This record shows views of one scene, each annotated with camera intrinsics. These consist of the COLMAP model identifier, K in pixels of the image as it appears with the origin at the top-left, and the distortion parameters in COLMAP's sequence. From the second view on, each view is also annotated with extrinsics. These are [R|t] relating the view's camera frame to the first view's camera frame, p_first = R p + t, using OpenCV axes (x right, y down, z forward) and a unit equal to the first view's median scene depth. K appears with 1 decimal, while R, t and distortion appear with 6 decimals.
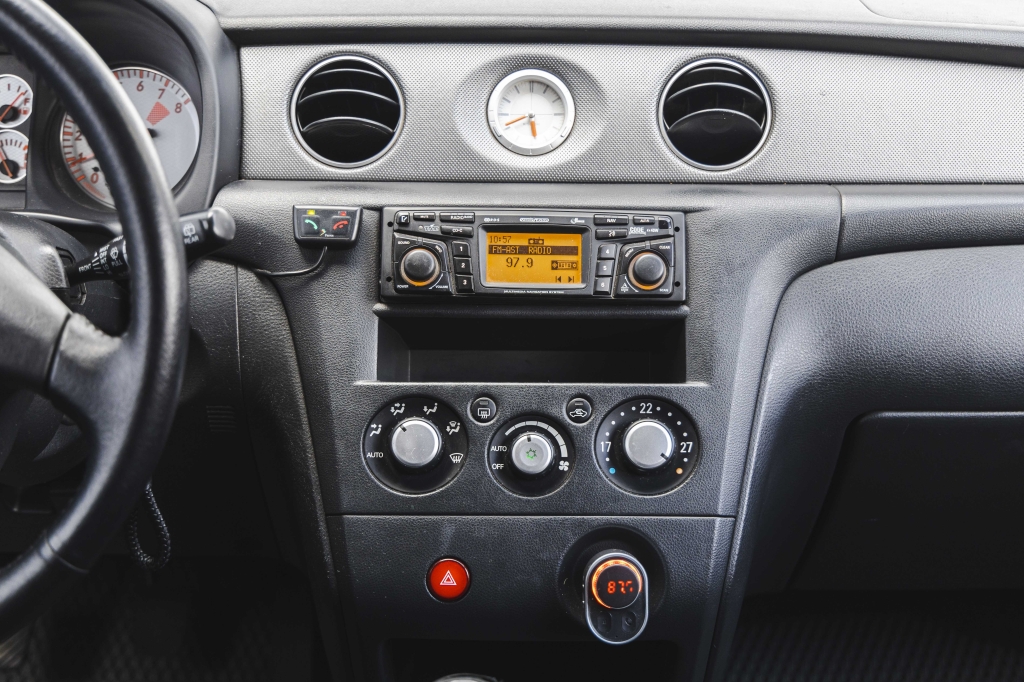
lens RADIAL K [[1561.9, 0, 512.1], [0, 1561.9, 425.7], [0, 0, 1]] dist [-0.009704, -0.048187]
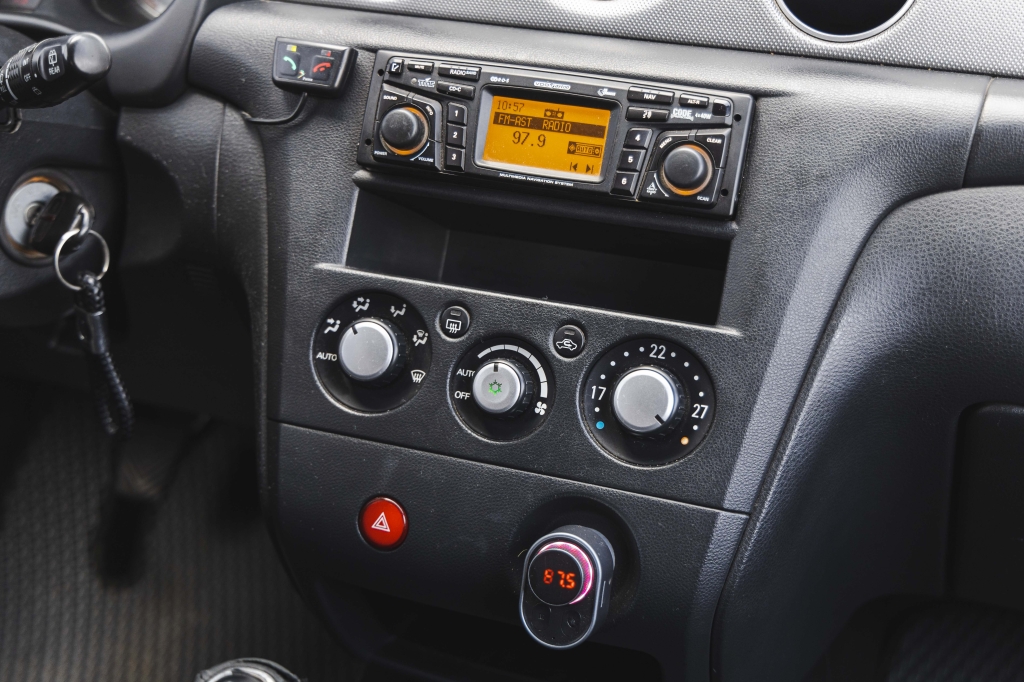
lens RADIAL K [[1561.9, 0, 512.1], [0, 1561.9, 425.7], [0, 0, 1]] dist [-0.009704, -0.048187]
pose [[0.931455, 0.171631, -0.320835, 0.270152], [-0.134882, 0.981810, 0.133629, -0.067777], [0.337934, -0.081194, 0.937661, 0.263652]]
